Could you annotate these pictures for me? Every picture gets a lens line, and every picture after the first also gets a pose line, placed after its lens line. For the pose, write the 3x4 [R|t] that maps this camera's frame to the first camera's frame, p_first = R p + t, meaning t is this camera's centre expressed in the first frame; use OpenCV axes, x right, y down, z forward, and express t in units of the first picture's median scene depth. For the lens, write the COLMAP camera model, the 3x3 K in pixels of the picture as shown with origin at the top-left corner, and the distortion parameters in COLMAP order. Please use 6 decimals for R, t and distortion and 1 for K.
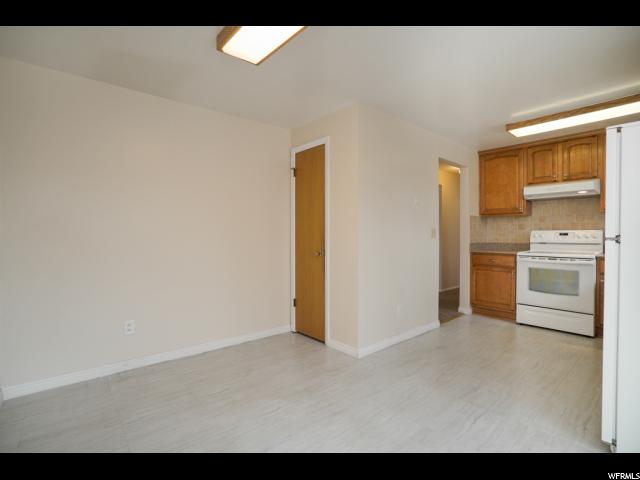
lens RADIAL K [[309.0, 0, 318.4], [0, 309.0, 239.2], [0, 0, 1]] dist [-0.065566, 0.030247]
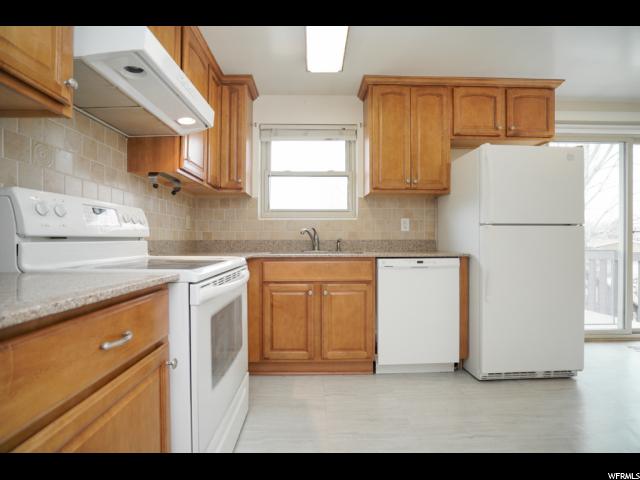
lens RADIAL K [[309.0, 0, 318.4], [0, 309.0, 239.2], [0, 0, 1]] dist [-0.065566, 0.030247]
pose [[-0.778056, 0.002640, 0.628189, 0.406566], [0.010249, 0.999911, 0.008491, 0.015391], [-0.628111, 0.013044, -0.778014, 1.121426]]
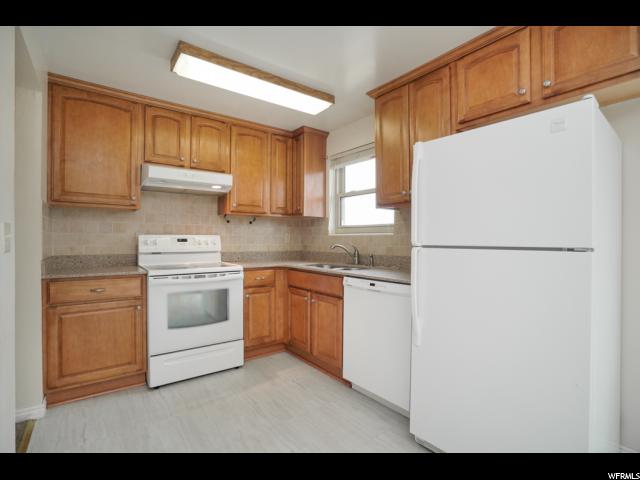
lens RADIAL K [[309.0, 0, 318.4], [0, 309.0, 239.2], [0, 0, 1]] dist [-0.065566, 0.030247]
pose [[0.055124, 0.001115, 0.998479, 0.081440], [0.011383, 0.999934, -0.001745, -0.013989], [-0.998415, 0.011462, 0.055108, 0.627415]]
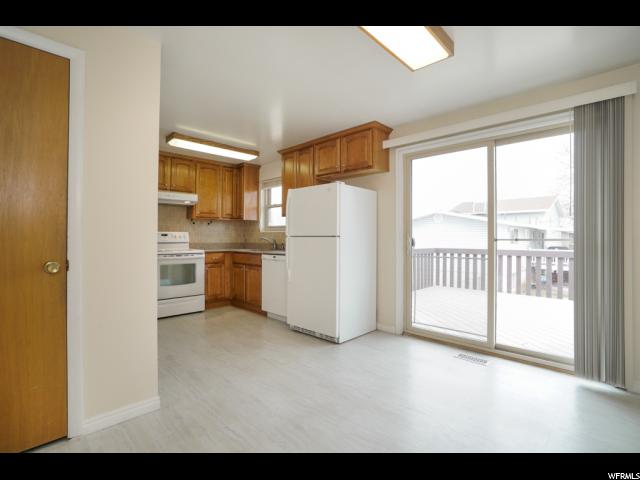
lens RADIAL K [[309.0, 0, 318.4], [0, 309.0, 239.2], [0, 0, 1]] dist [-0.065566, 0.030247]
pose [[-0.083768, -0.004467, 0.996475, -0.427793], [0.010469, 0.999931, 0.005363, 0.000576], [-0.996430, 0.010882, -0.083715, 0.502830]]
